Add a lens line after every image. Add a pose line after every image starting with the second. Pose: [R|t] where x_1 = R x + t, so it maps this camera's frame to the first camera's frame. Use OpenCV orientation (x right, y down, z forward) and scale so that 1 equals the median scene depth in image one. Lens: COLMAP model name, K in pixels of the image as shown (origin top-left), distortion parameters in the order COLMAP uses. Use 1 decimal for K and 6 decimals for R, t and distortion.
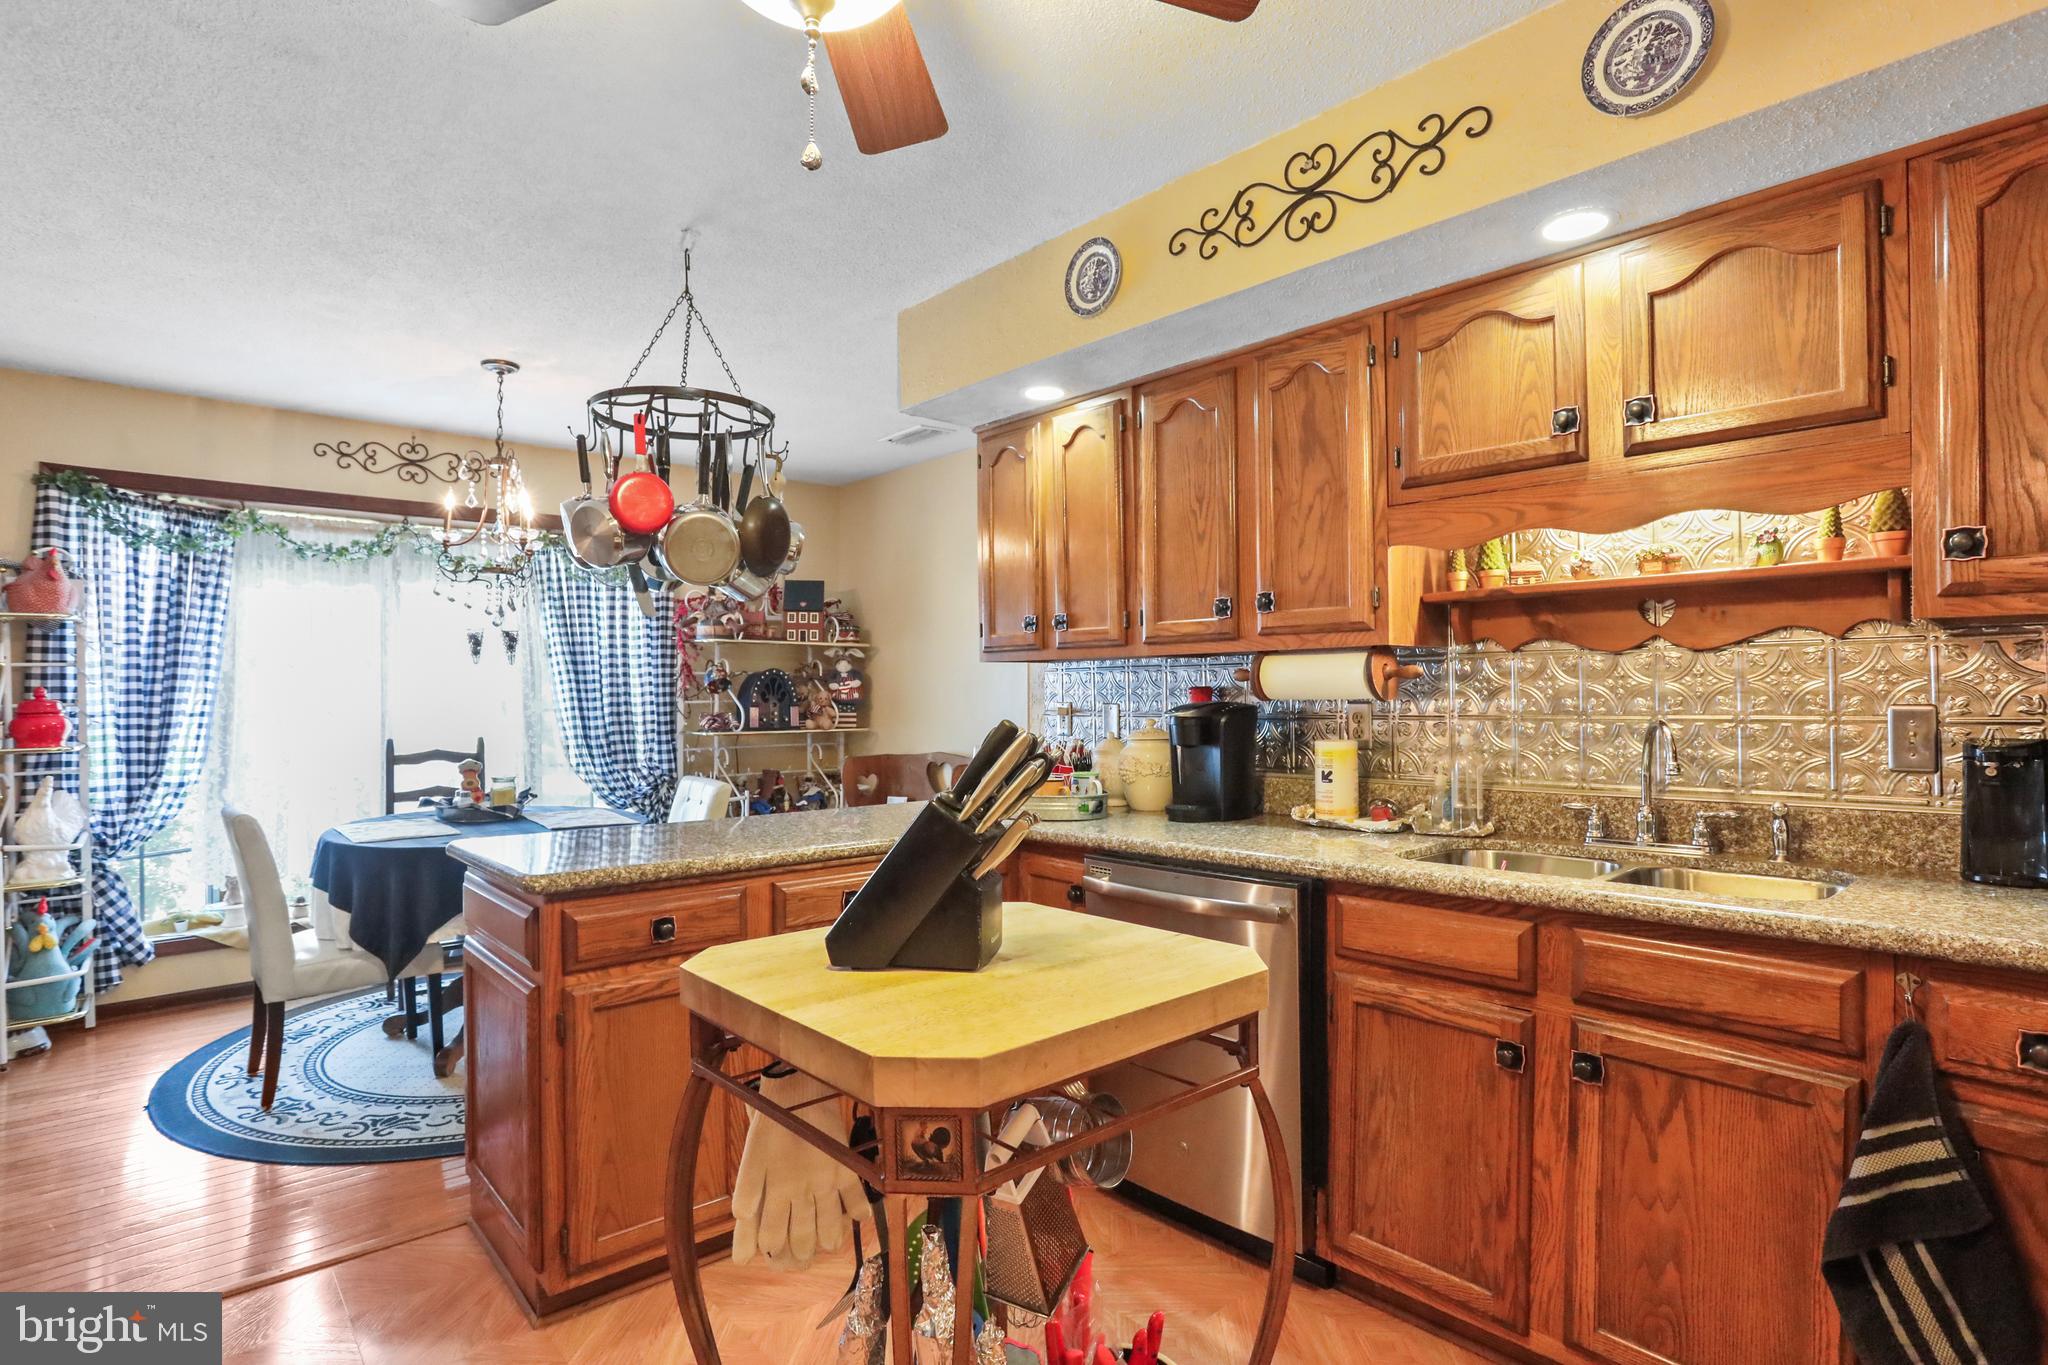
lens RADIAL K [[1029.1, 0, 1020.0], [0, 1029.1, 688.1], [0, 0, 1]] dist [-0.052973, 0.022291]
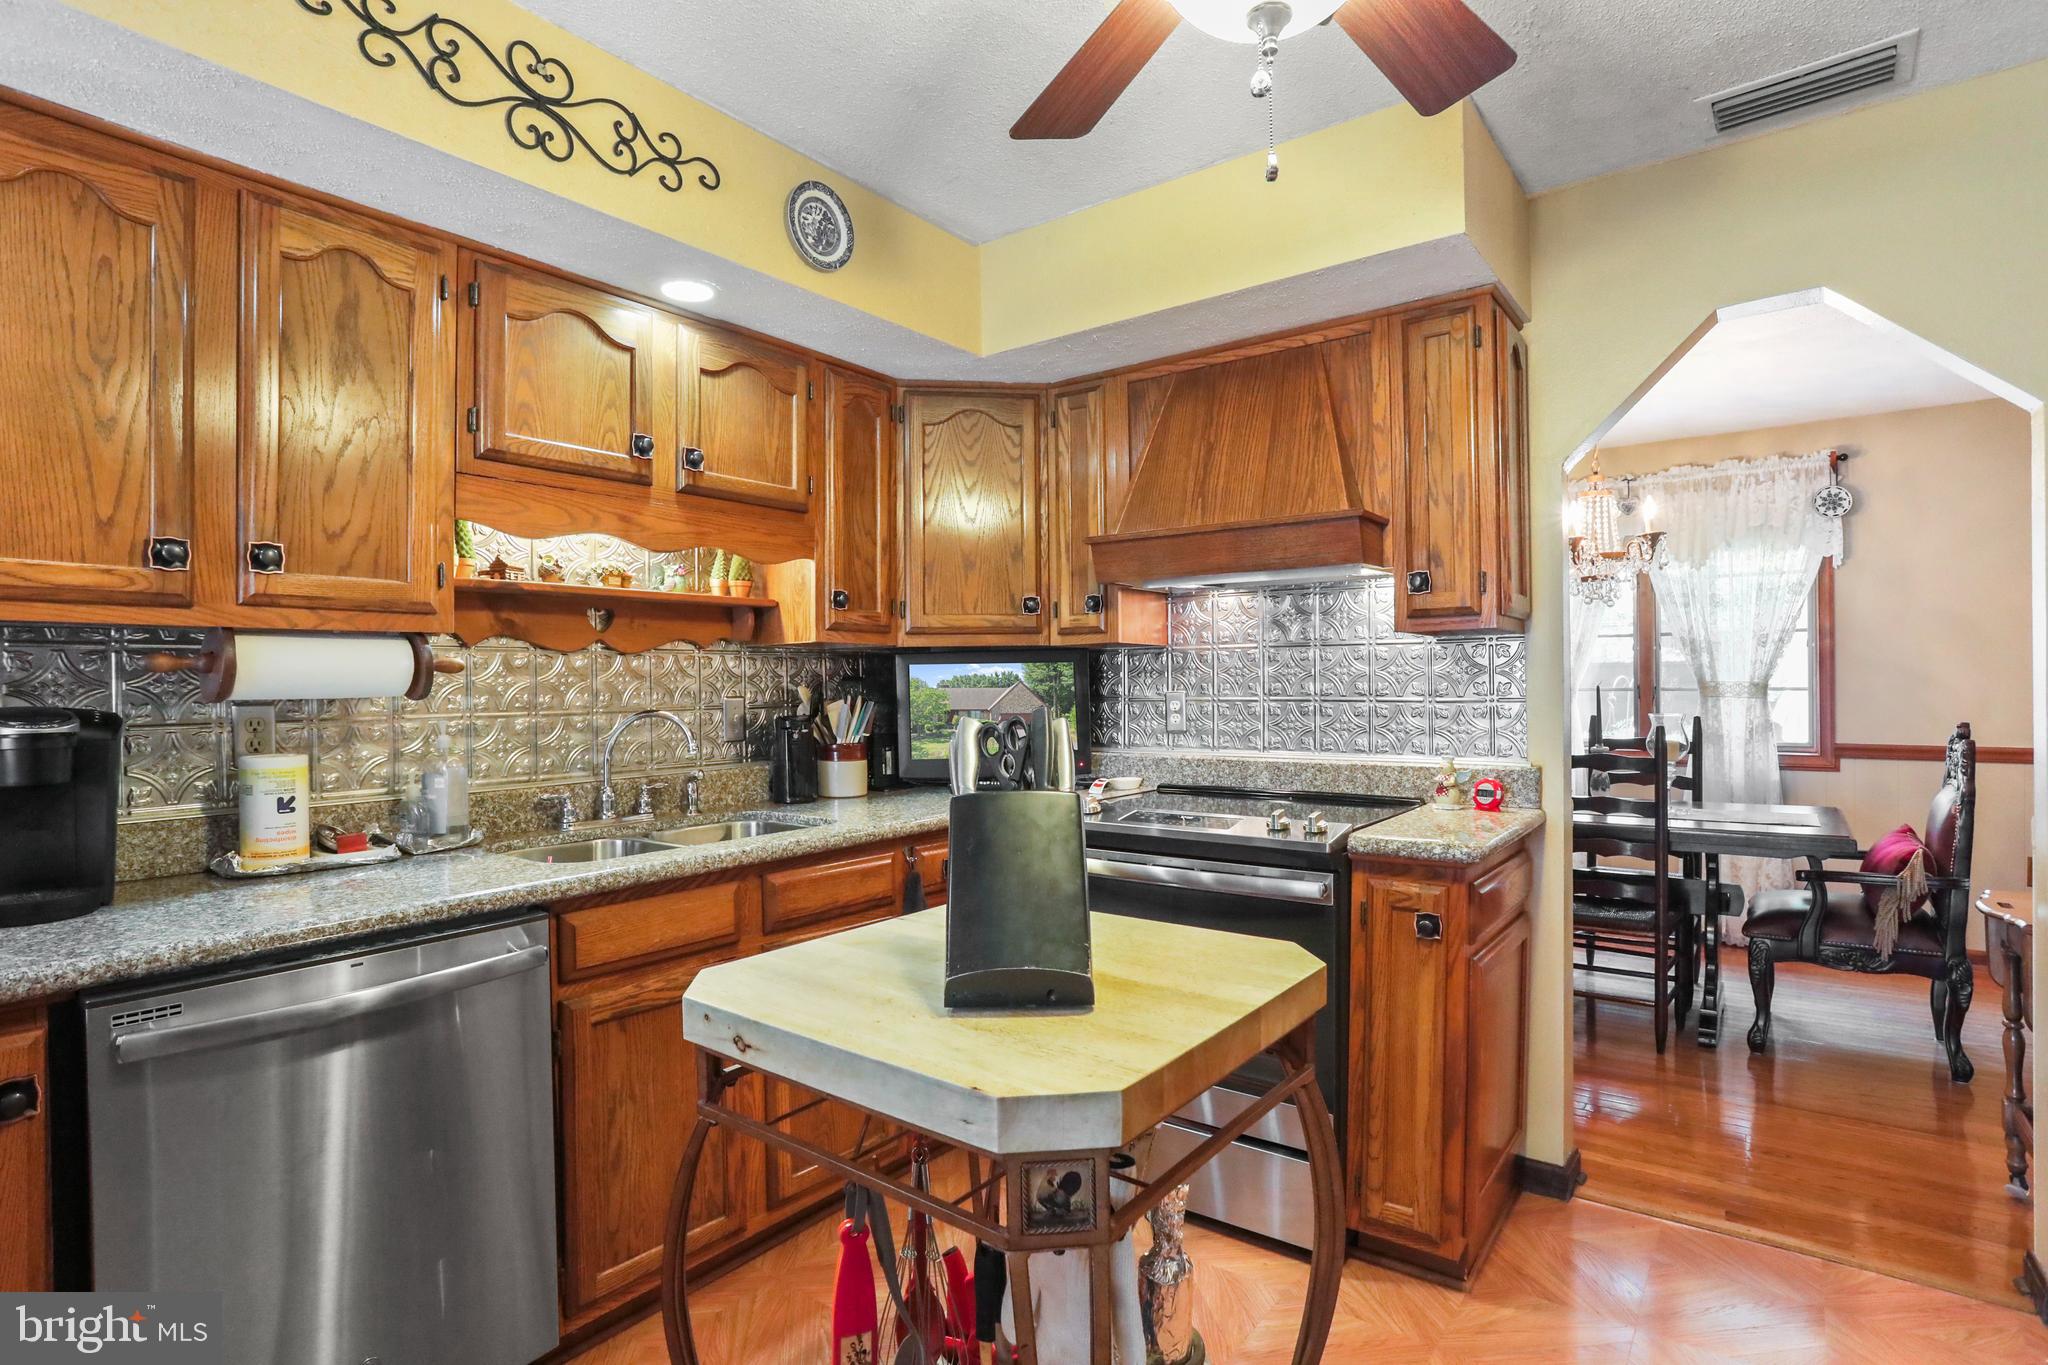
lens RADIAL K [[1029.1, 0, 1015.4], [0, 1029.1, 690.5], [0, 0, 1]] dist [-0.052973, 0.022291]
pose [[-0.177908, 0.003445, 0.984041, -0.355816], [0.005419, 0.999982, -0.002521, 0.006826], [-0.984032, 0.004884, -0.177924, 0.436713]]
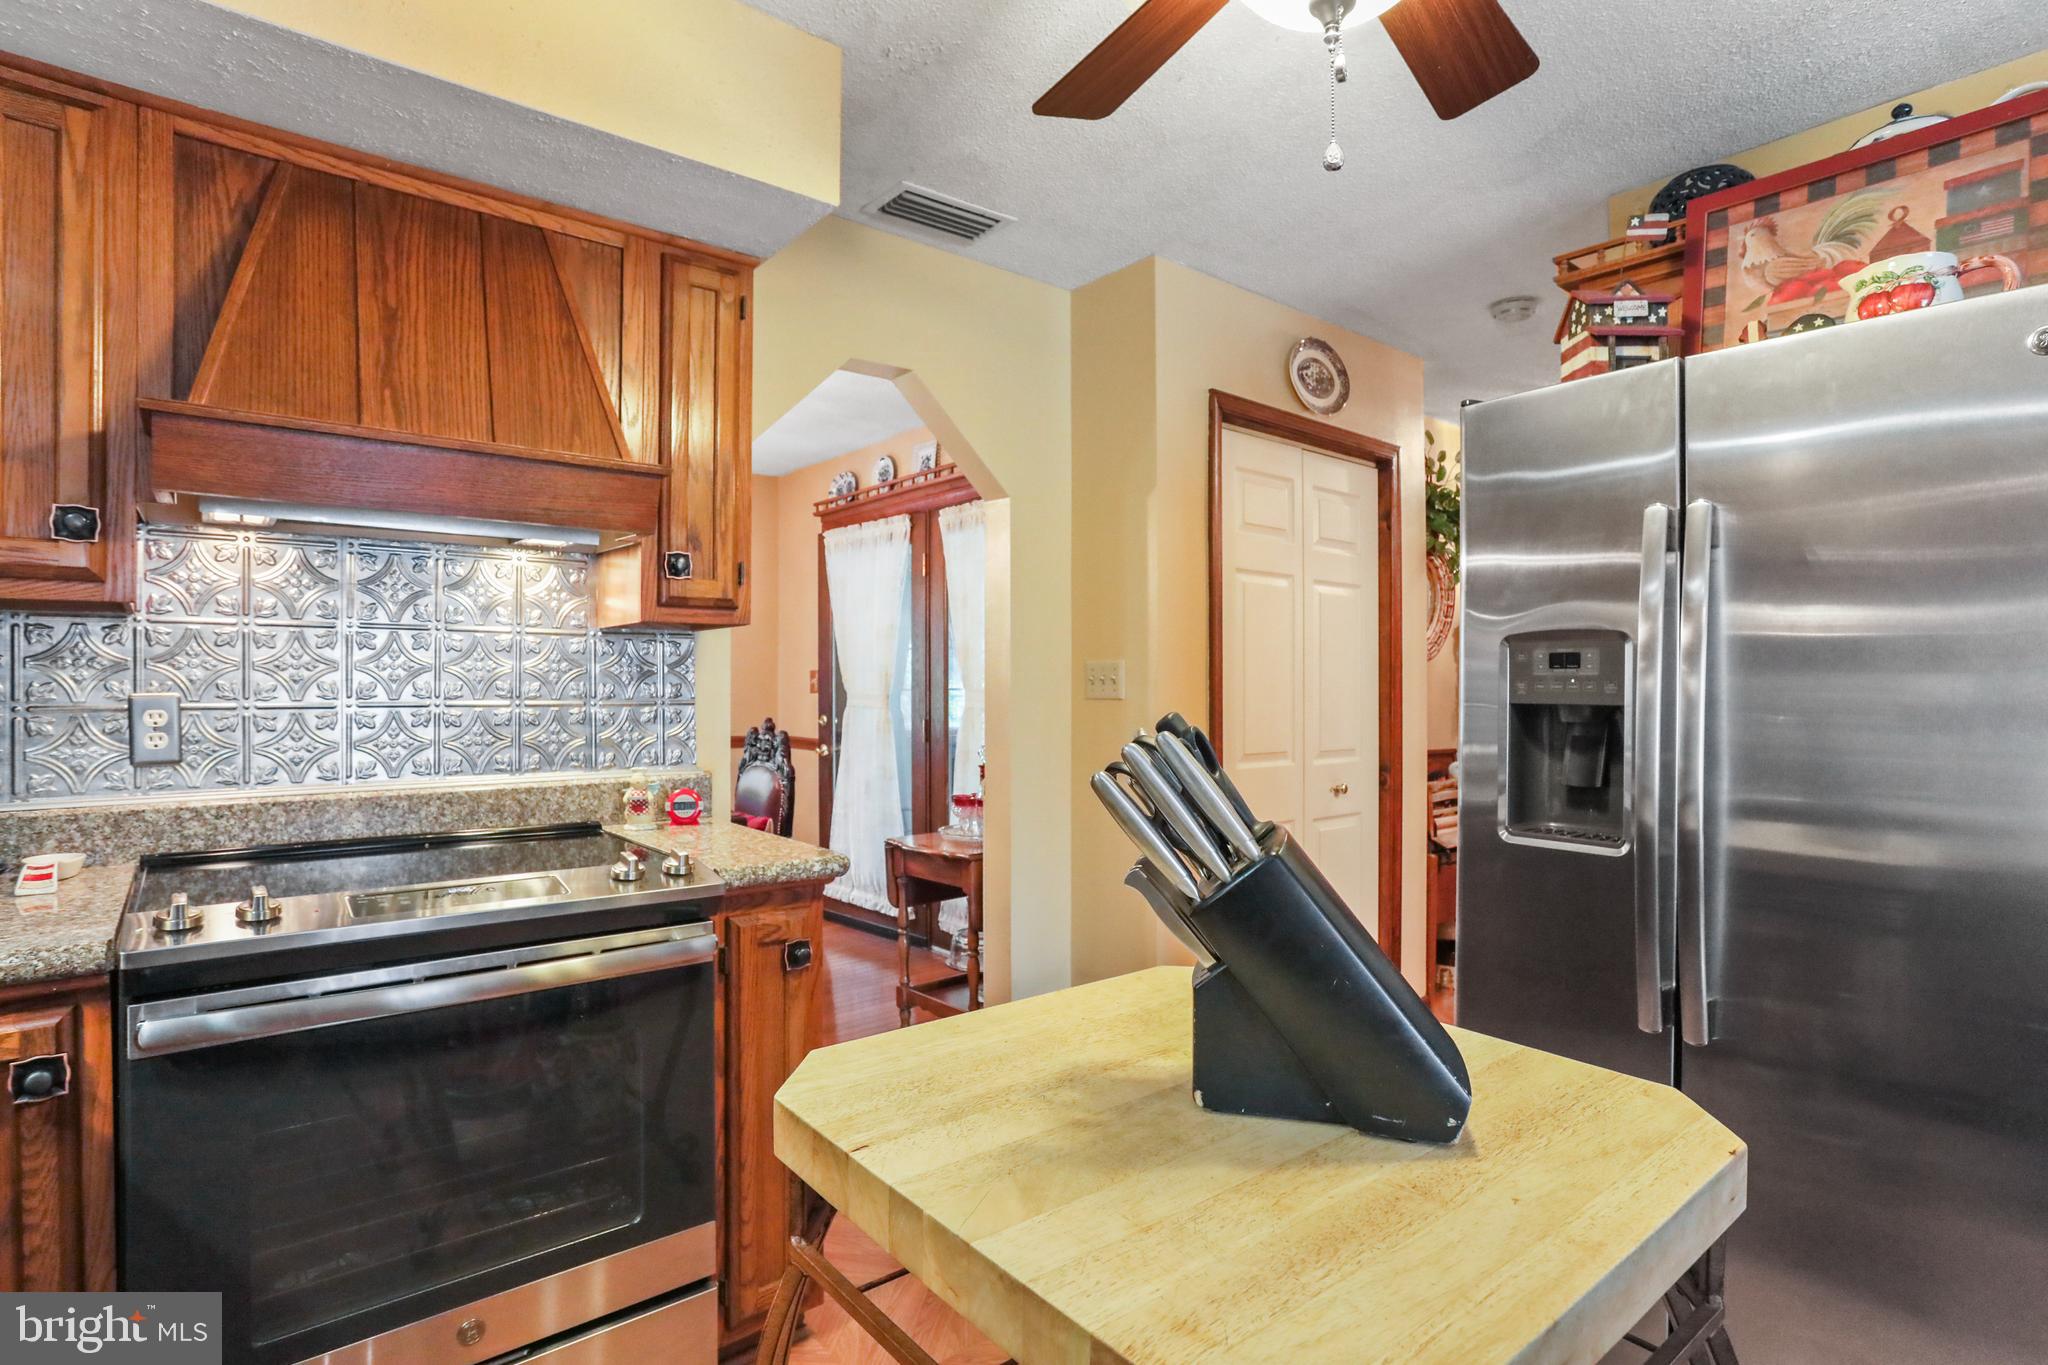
lens RADIAL K [[1029.1, 0, 1025.8], [0, 1029.1, 688.9], [0, 0, 1]] dist [-0.052973, 0.022291]
pose [[-0.999122, 0.003579, 0.041740, 0.021535], [0.003632, 0.999993, 0.001194, 0.004809], [-0.041735, 0.001345, -0.999128, 0.614549]]
